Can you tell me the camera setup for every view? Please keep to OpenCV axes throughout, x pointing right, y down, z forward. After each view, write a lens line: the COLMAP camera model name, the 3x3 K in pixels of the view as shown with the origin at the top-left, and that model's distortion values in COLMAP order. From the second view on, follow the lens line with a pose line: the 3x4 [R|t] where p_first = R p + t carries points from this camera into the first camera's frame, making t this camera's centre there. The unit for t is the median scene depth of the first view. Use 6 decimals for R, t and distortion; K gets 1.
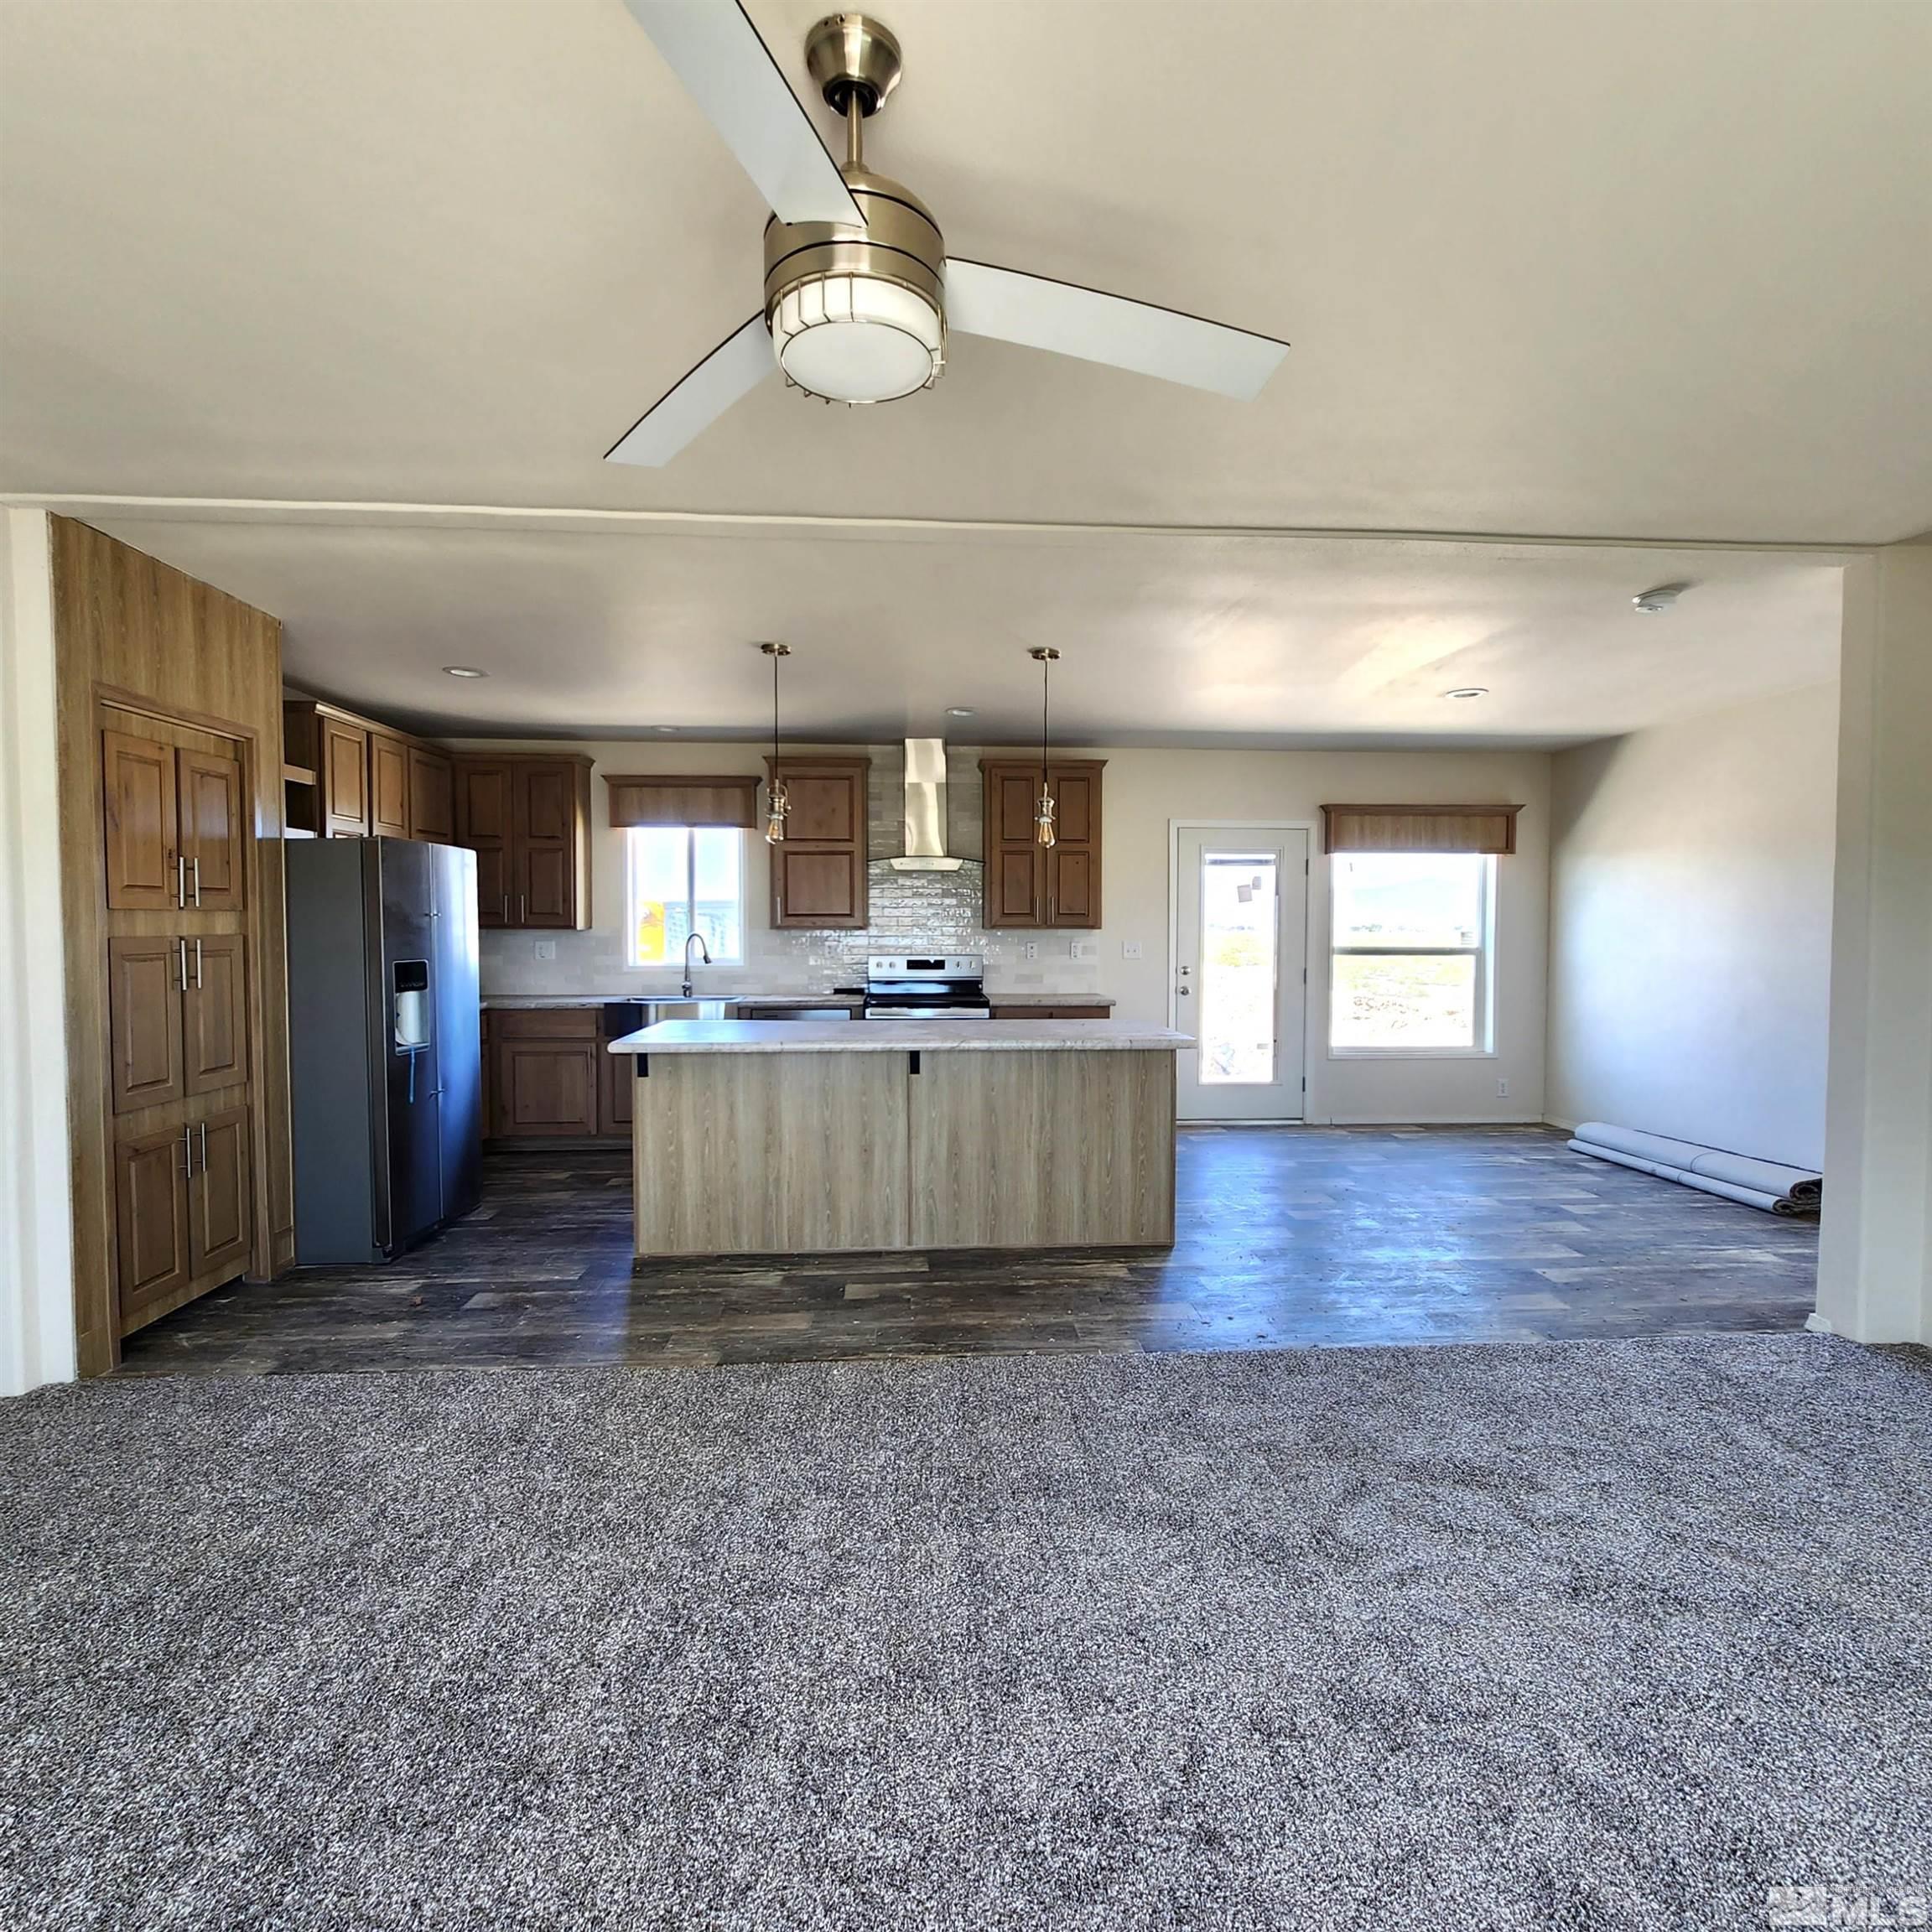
lens RADIAL K [[1057.9, 0, 972.6], [0, 1057.9, 966.4], [0, 0, 1]] dist [0.003901, -0.000020]
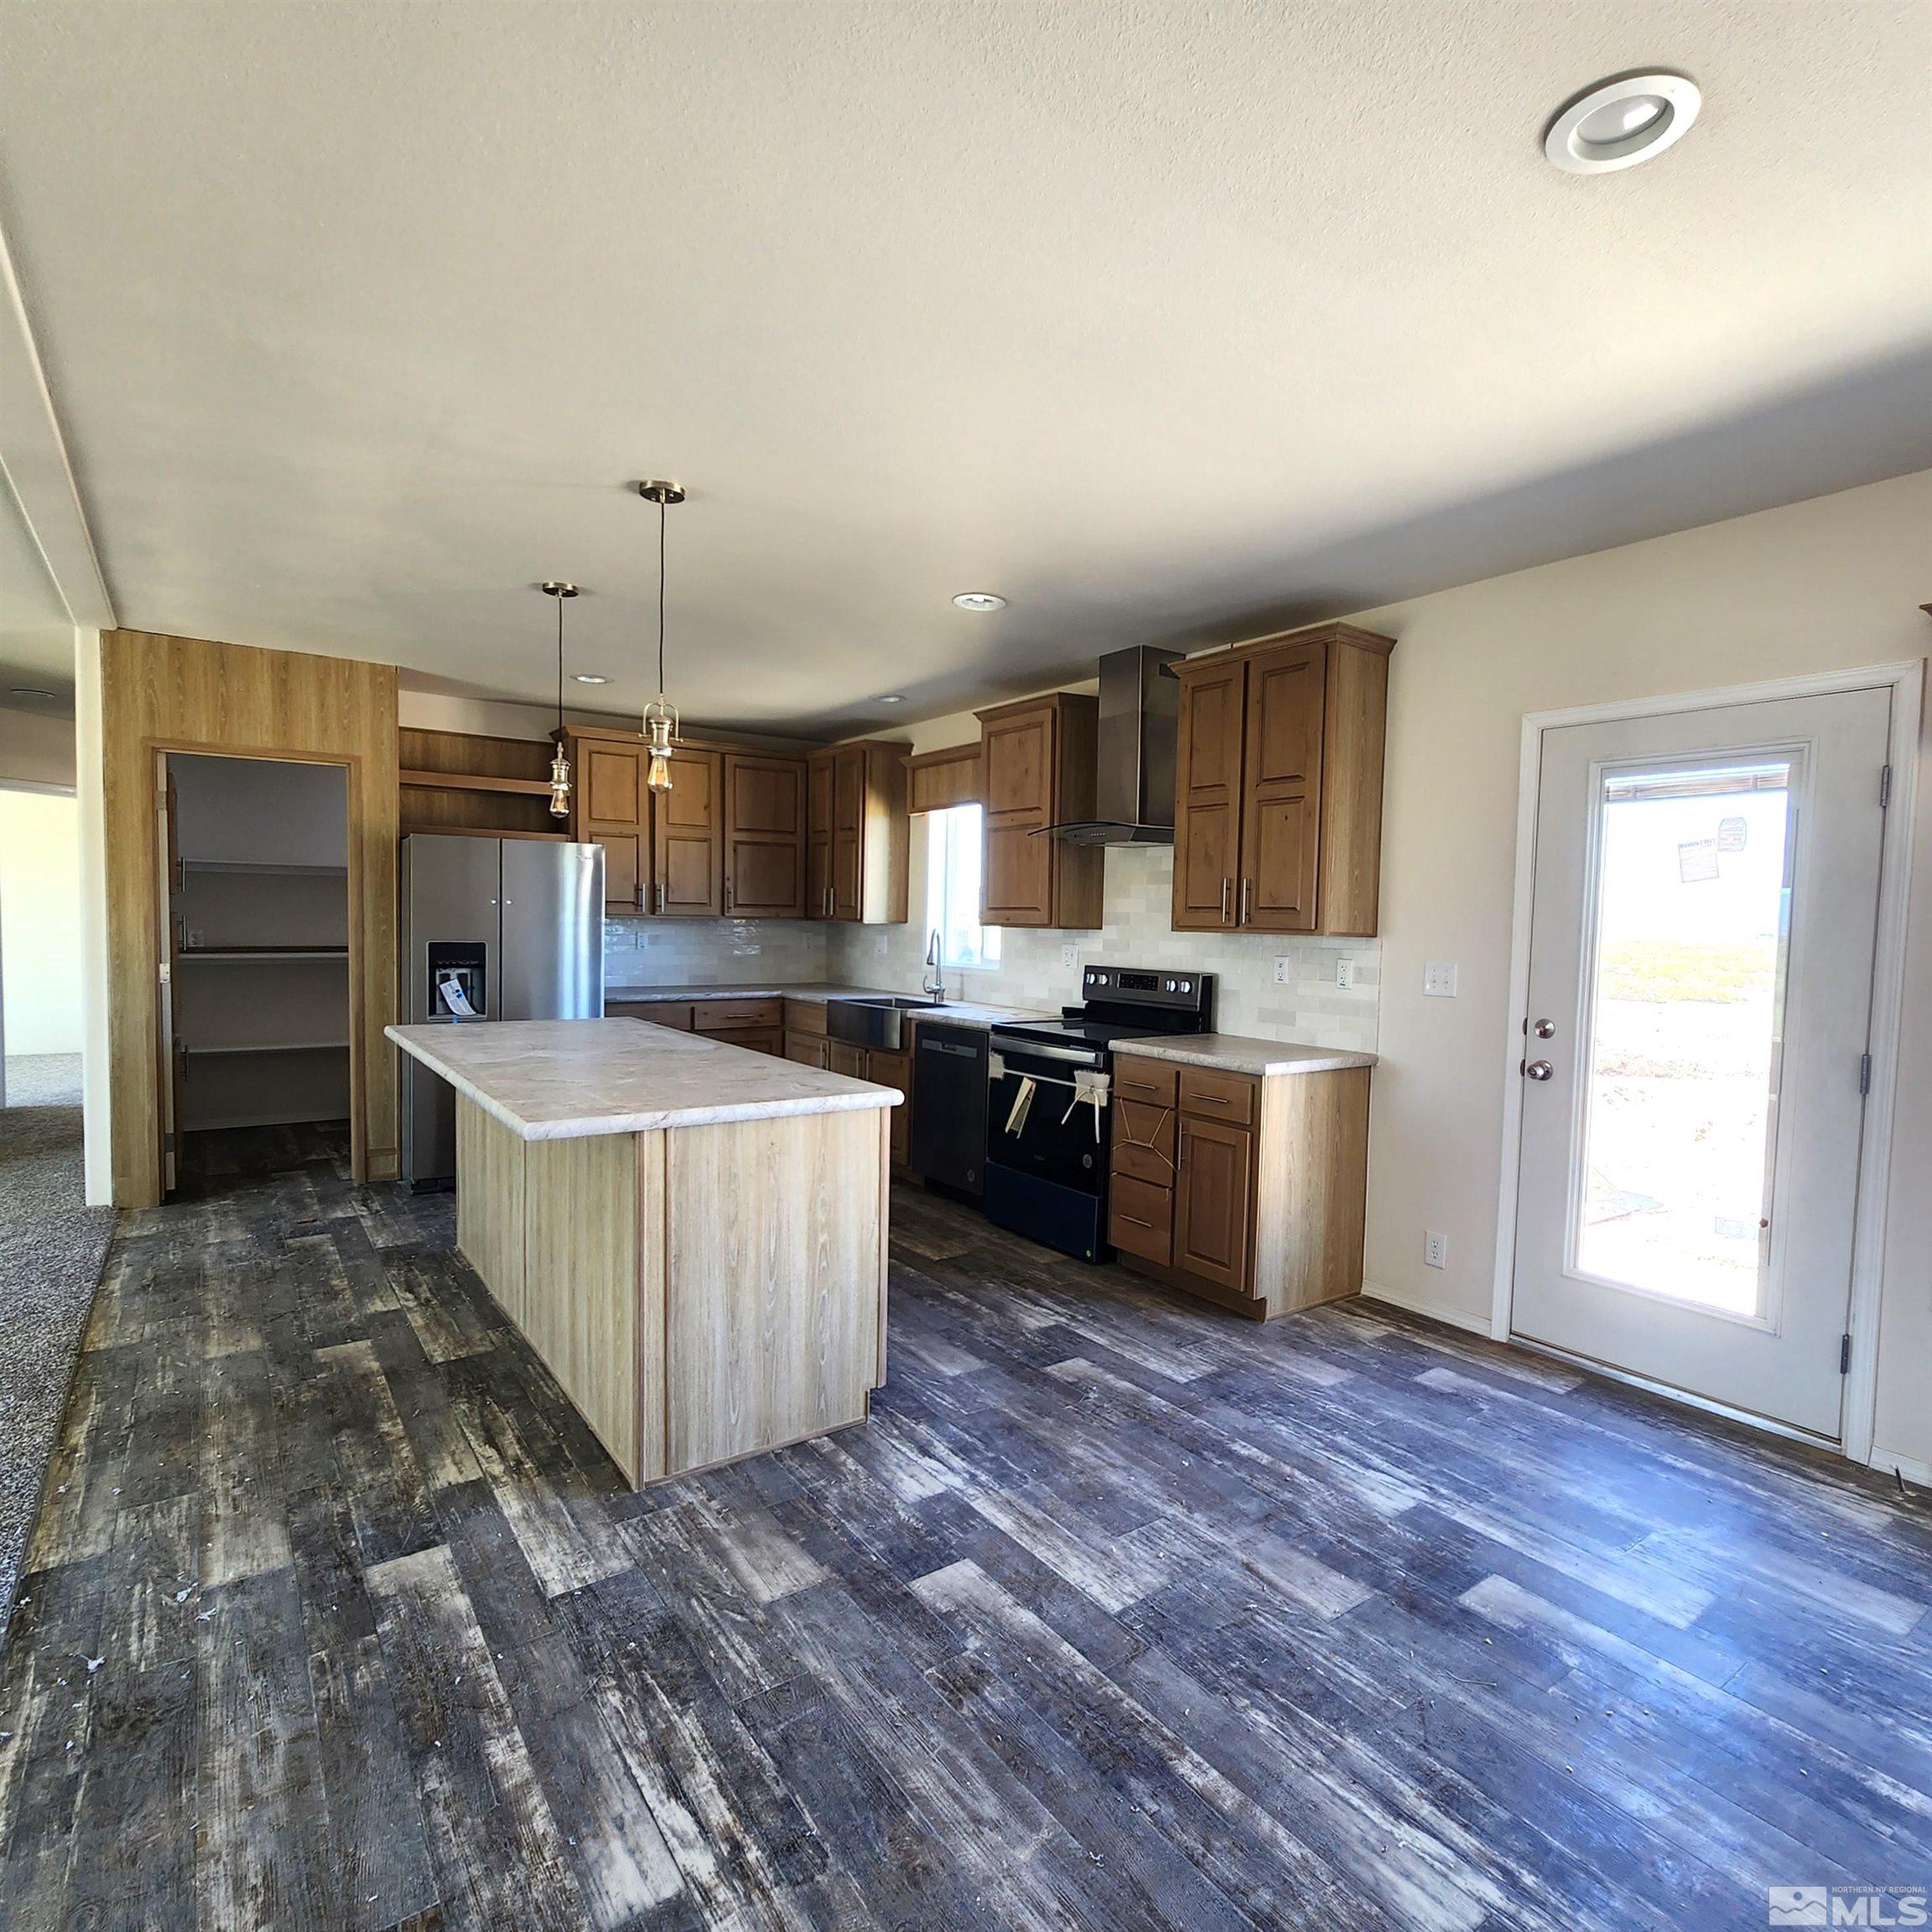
lens RADIAL K [[1072.0, 0, 994.6], [0, 1072.0, 971.5], [0, 0, 1]] dist [-0.002405, 0.000535]
pose [[0.540098, 0.052266, -0.839978, 0.608349], [-0.053102, 0.998197, 0.027967, -0.028641], [0.839925, 0.029500, 0.541900, 0.682259]]
